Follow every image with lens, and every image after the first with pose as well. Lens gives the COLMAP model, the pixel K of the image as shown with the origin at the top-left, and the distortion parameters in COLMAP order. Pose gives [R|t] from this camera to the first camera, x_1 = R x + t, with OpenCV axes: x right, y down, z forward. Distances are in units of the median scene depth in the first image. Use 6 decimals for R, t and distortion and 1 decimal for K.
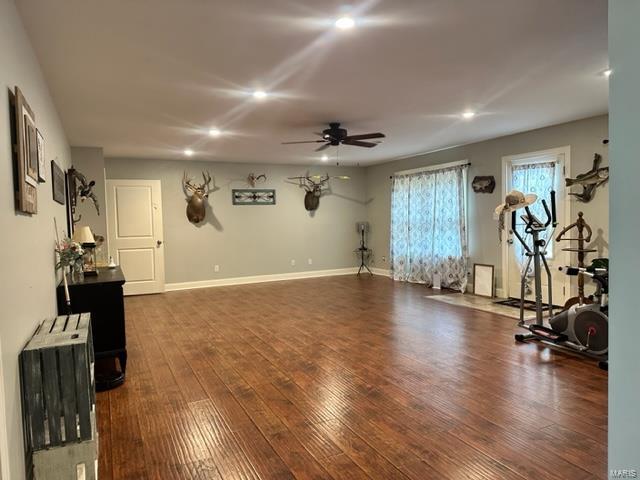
lens RADIAL K [[446.6, 0, 320.0], [0, 446.6, 240.0], [0, 0, 1]] dist [0.075059, -0.082924]
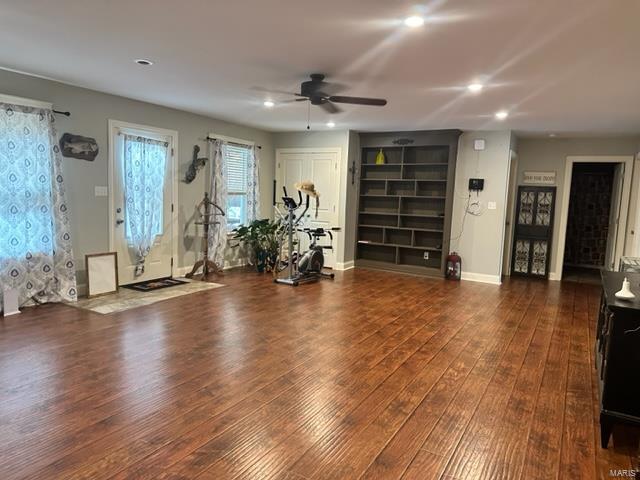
lens RADIAL K [[446.6, 0, 320.0], [0, 446.6, 240.0], [0, 0, 1]] dist [0.075059, -0.082924]
pose [[-0.562699, -0.088258, 0.821937, -0.614001], [0.014123, 0.993113, 0.116308, -0.068816], [-0.826541, 0.077054, -0.557577, 1.412531]]
